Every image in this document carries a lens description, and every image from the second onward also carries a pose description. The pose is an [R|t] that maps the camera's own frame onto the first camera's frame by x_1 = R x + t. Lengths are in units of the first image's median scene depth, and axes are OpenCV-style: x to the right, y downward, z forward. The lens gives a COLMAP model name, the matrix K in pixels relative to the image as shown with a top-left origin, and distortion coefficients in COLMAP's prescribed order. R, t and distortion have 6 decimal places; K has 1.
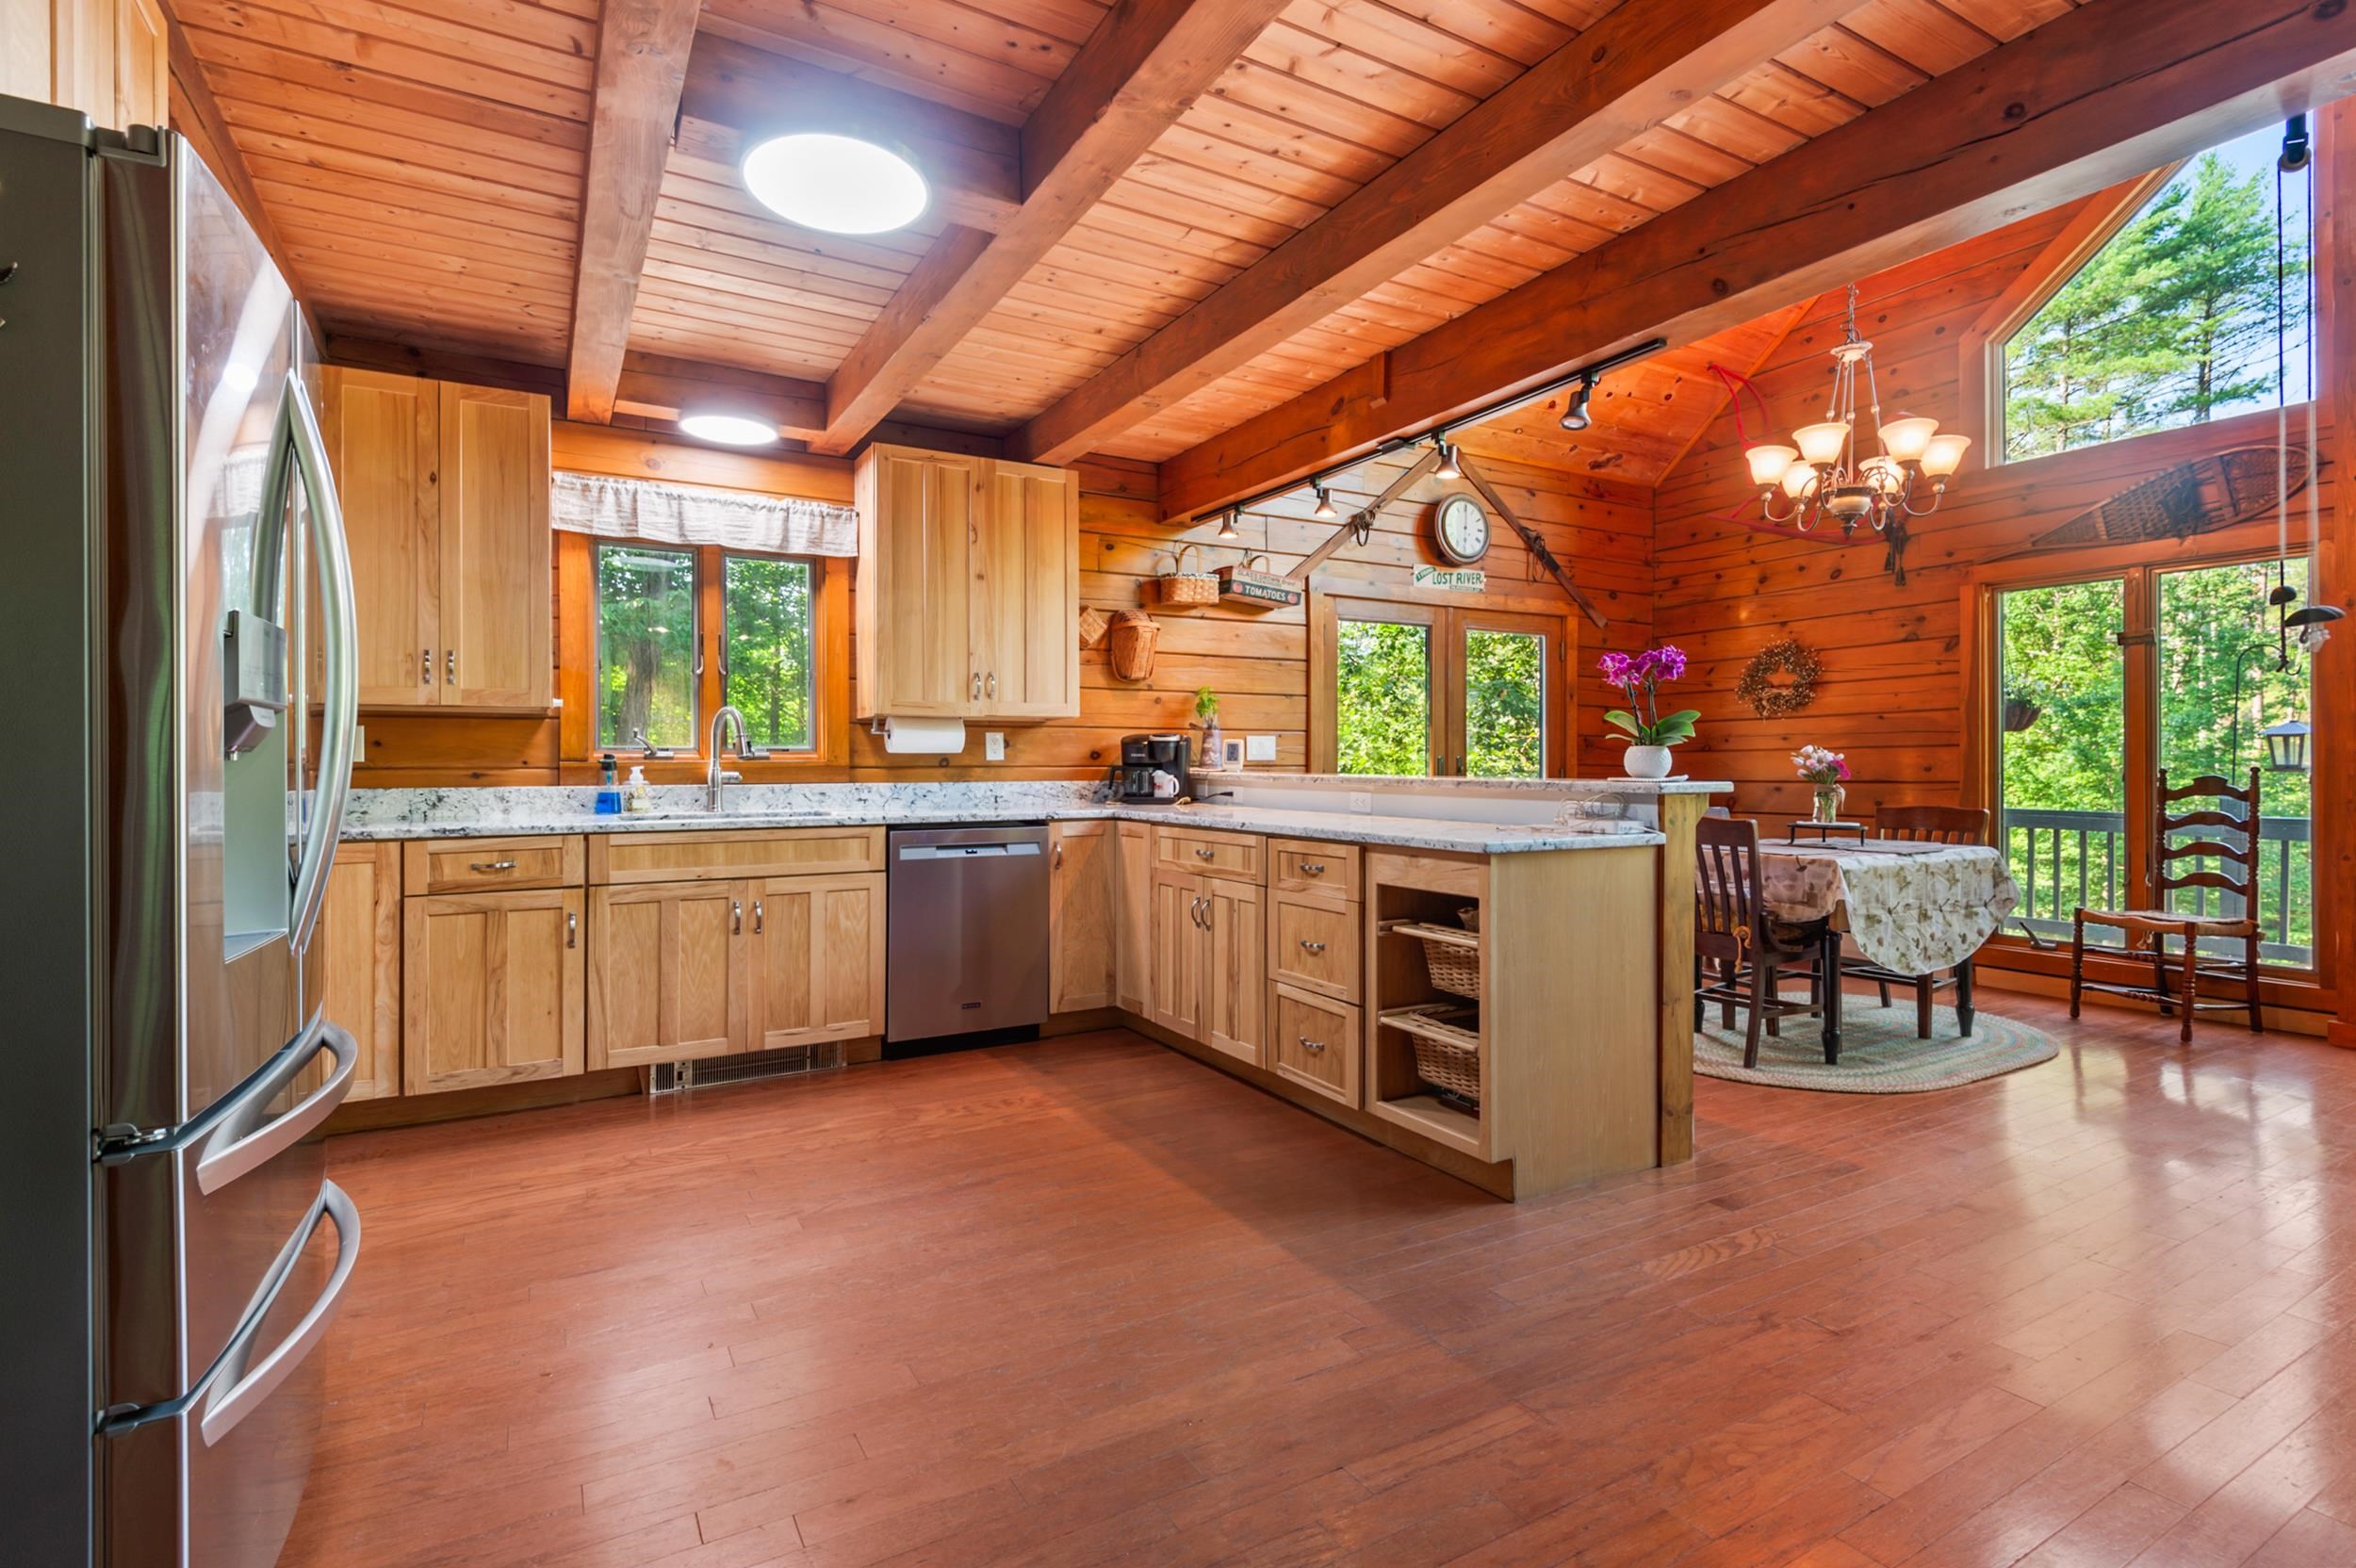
lens RADIAL K [[1046.8, 0, 1162.9], [0, 1046.8, 766.0], [0, 0, 1]] dist [0.053929, -0.032987]
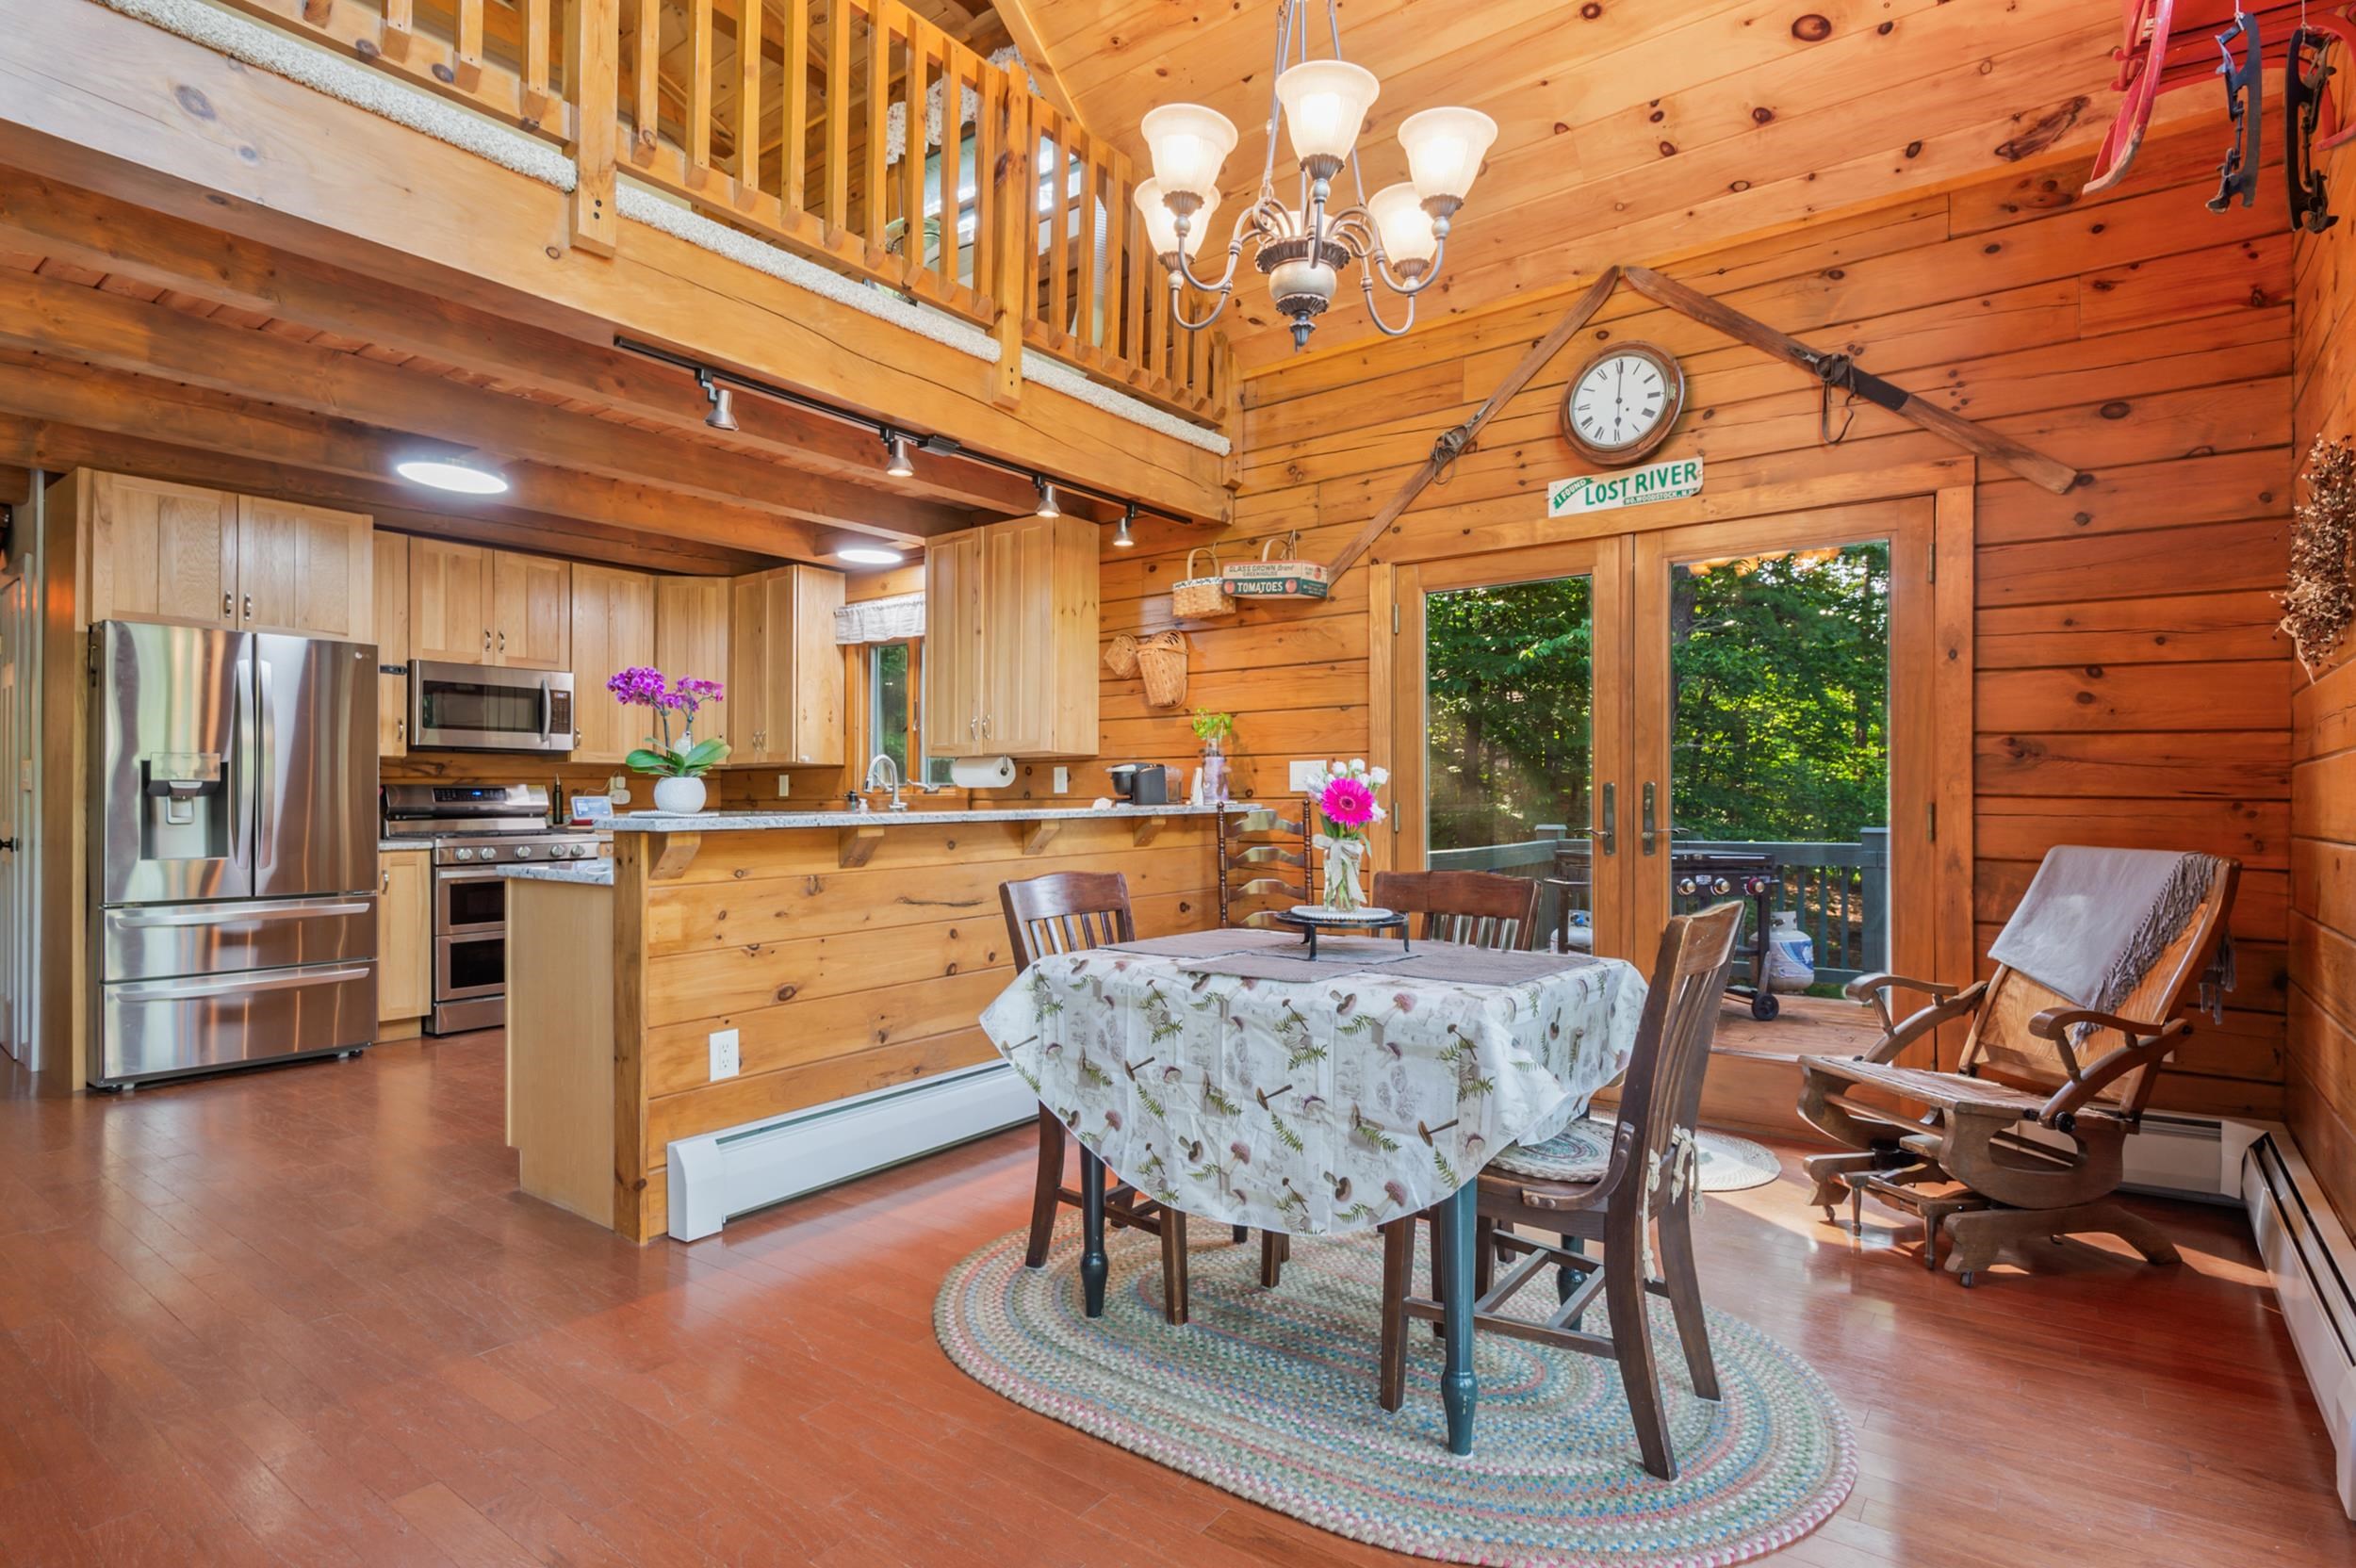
lens RADIAL K [[1183.1, 0, 1204.4], [0, 1183.1, 798.4], [0, 0, 1]] dist [0.031816, -0.025038]
pose [[0.425471, 0.000815, -0.904972, 1.056995], [0.001186, 0.999998, 0.001458, -0.001761], [0.904971, -0.001694, 0.425469, 0.657661]]
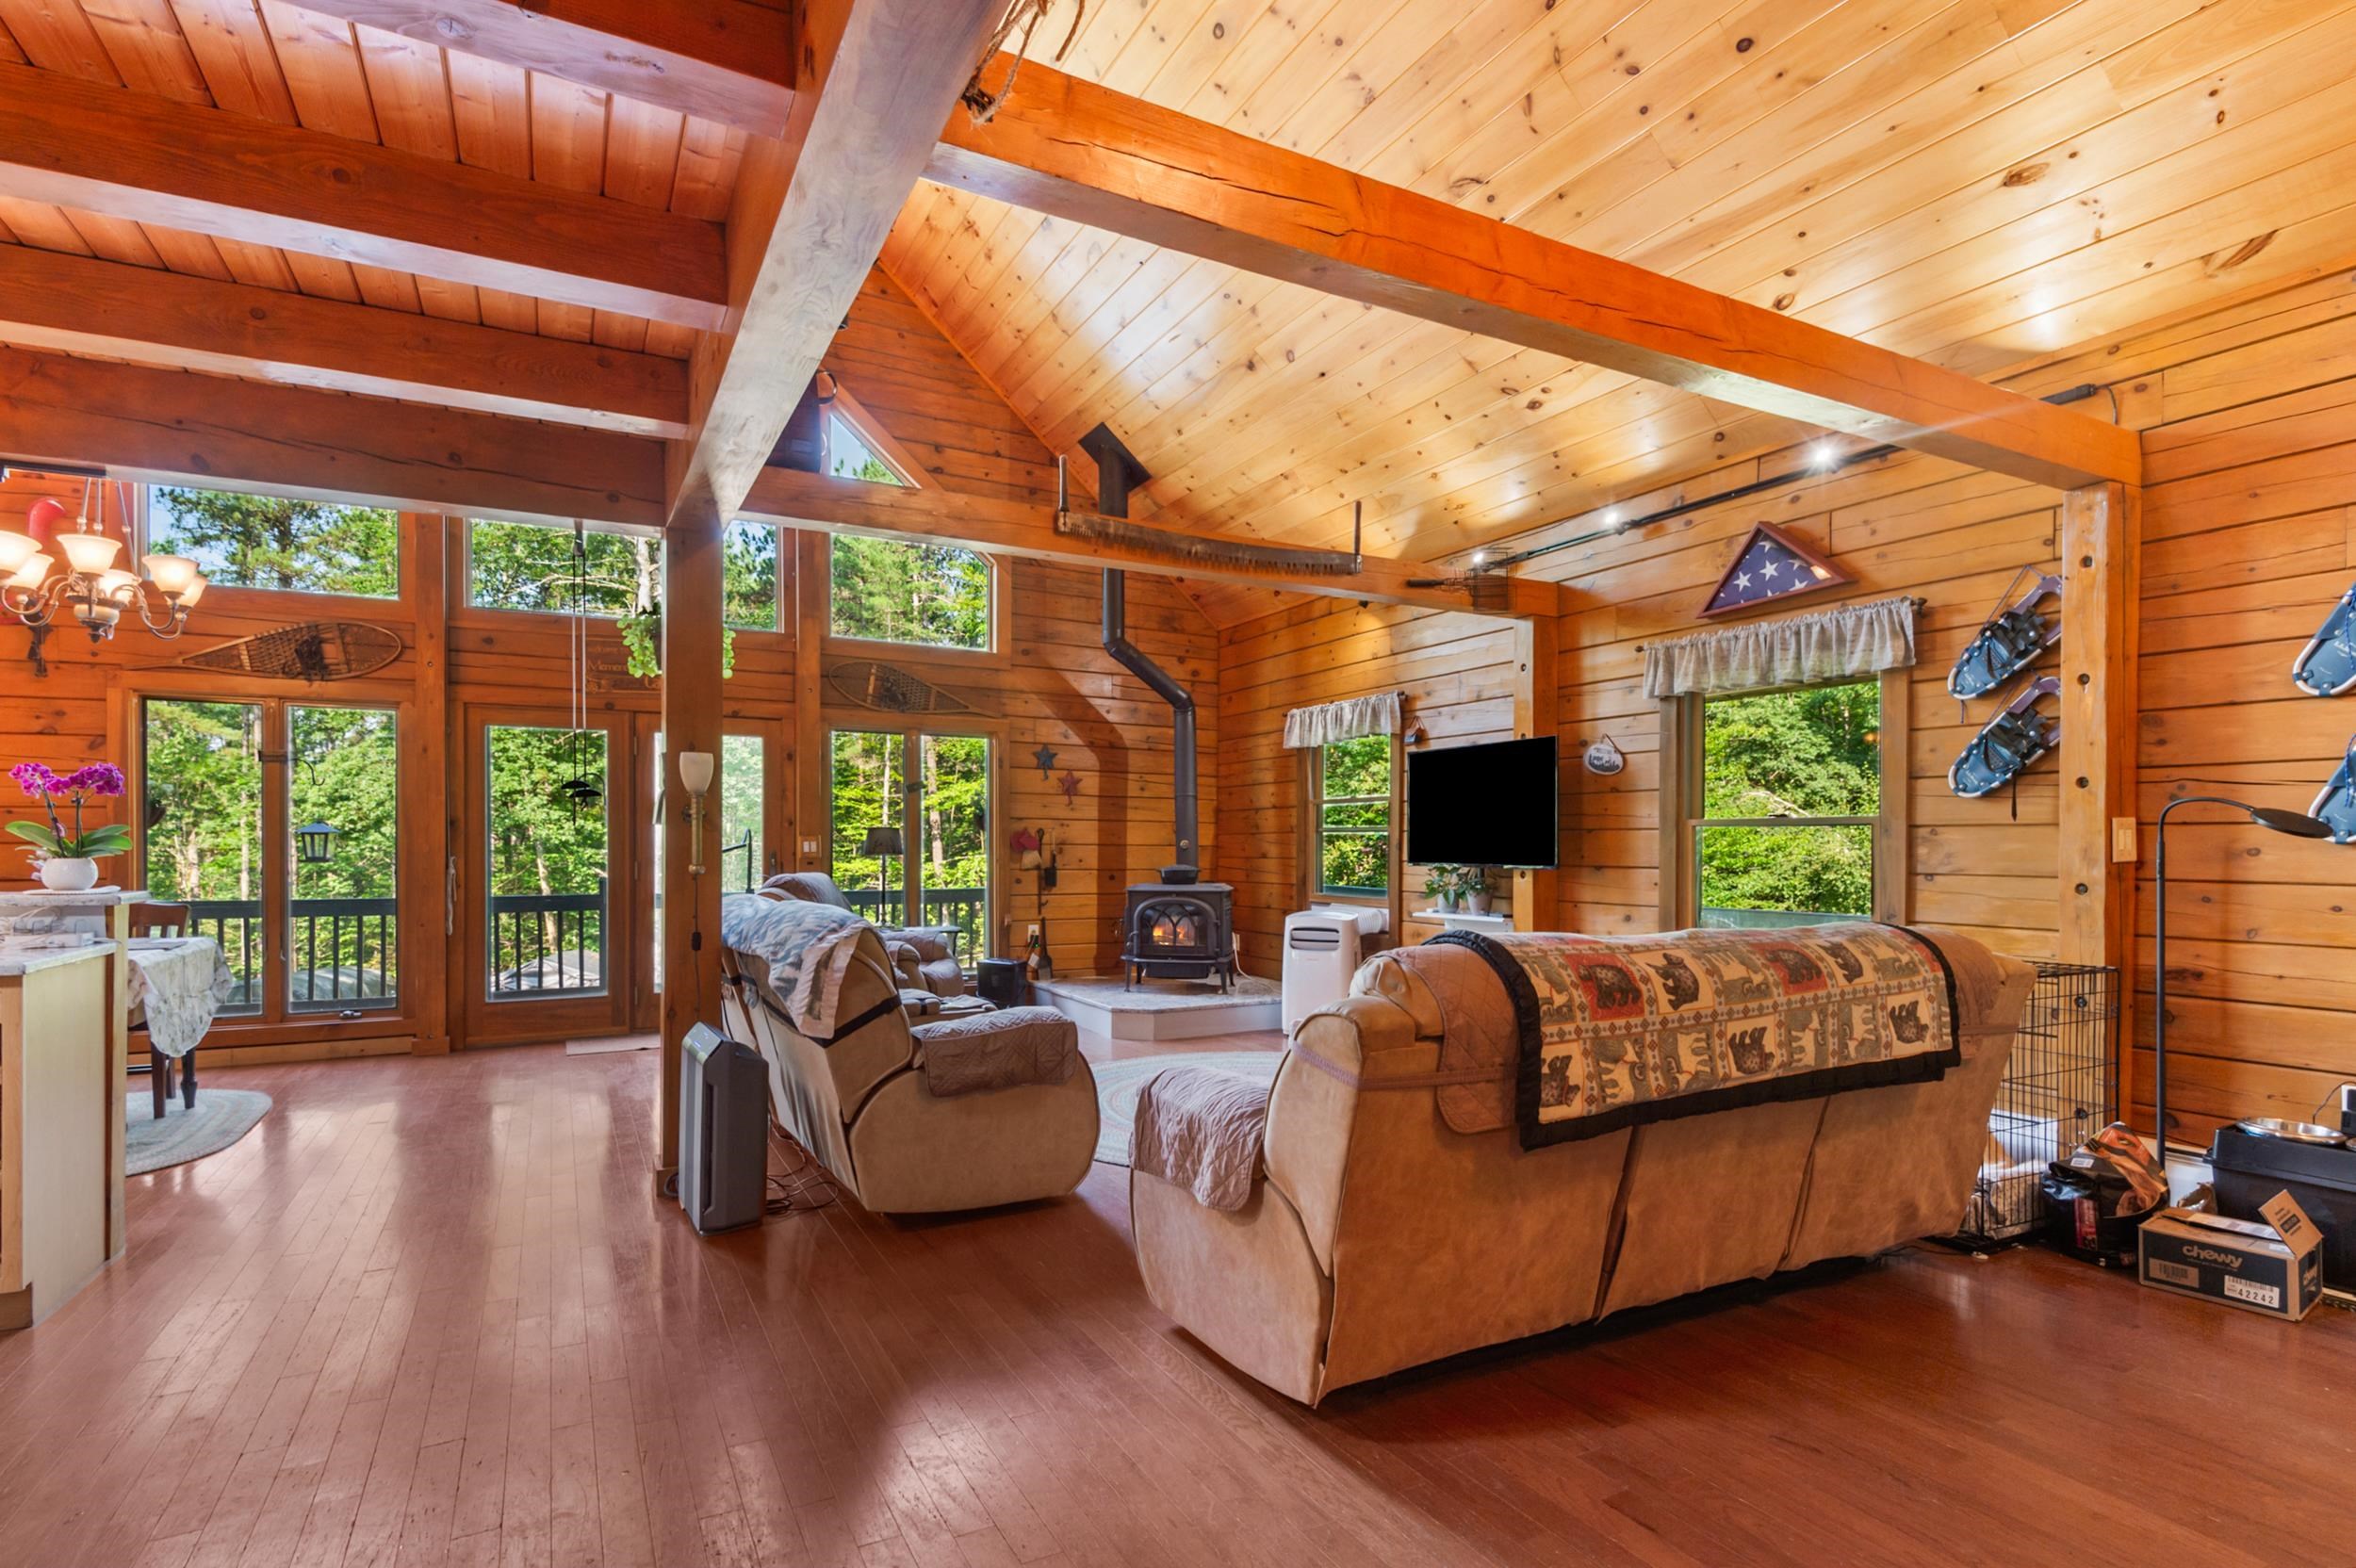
lens RADIAL K [[1143.8, 0, 1157.2], [0, 1143.8, 846.1], [0, 0, 1]] dist [0.027136, -0.022419]
pose [[0.007949, 0.000763, 0.999968, -0.445194], [-0.004665, 0.999989, -0.000726, -0.024350], [-0.999958, -0.004659, 0.007952, -0.040569]]
